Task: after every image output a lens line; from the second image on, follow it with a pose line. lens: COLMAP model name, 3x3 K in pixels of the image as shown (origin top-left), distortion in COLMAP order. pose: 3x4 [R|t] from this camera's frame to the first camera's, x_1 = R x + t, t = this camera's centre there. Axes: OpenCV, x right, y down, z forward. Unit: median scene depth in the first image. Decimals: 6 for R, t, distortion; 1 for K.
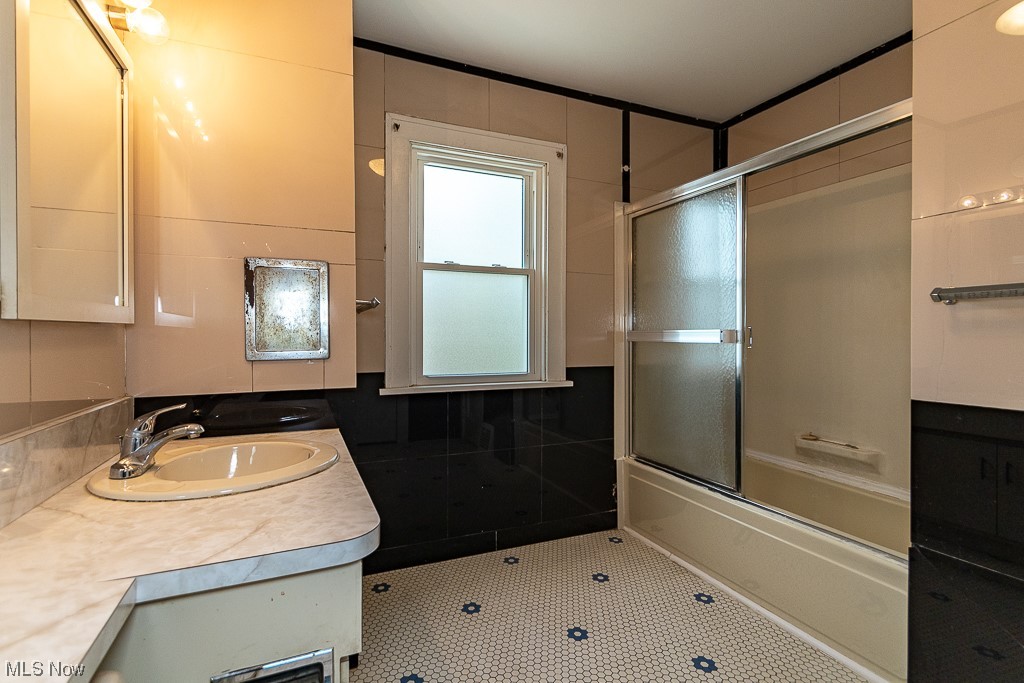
lens RADIAL K [[488.5, 0, 514.7], [0, 488.5, 346.4], [0, 0, 1]] dist [-0.000671, -0.000361]
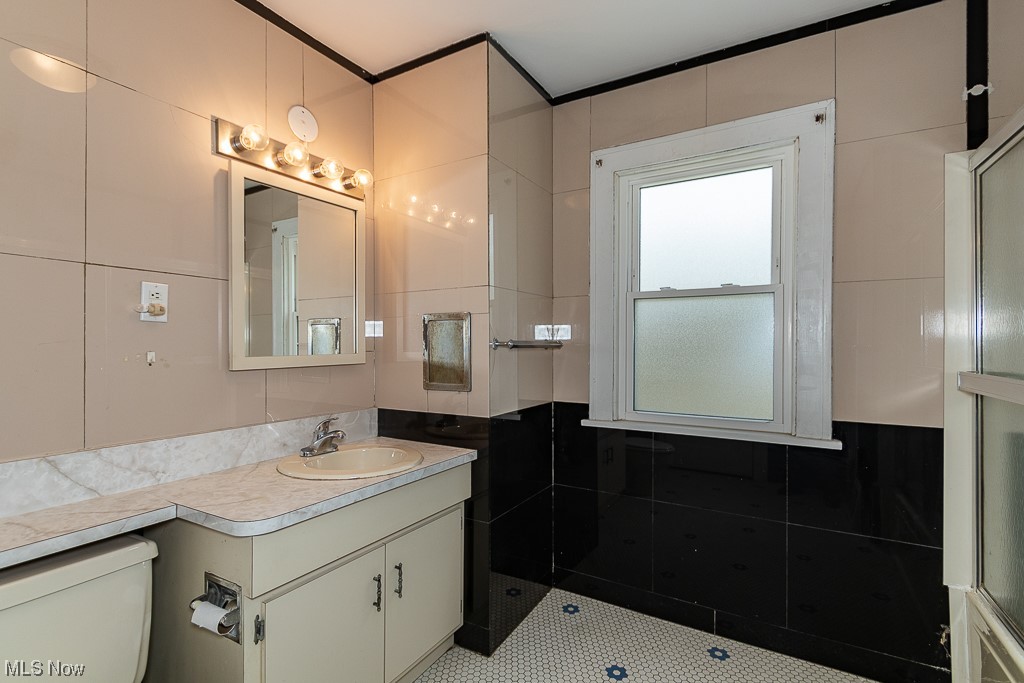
lens RADIAL K [[484.9, 0, 502.9], [0, 484.9, 354.1], [0, 0, 1]] dist [0.002454, -0.000407]
pose [[0.576064, 0.014257, -0.817281, 0.465200], [-0.018960, 0.999812, 0.004077, -0.053174], [0.817185, 0.013146, 0.576225, 0.261395]]
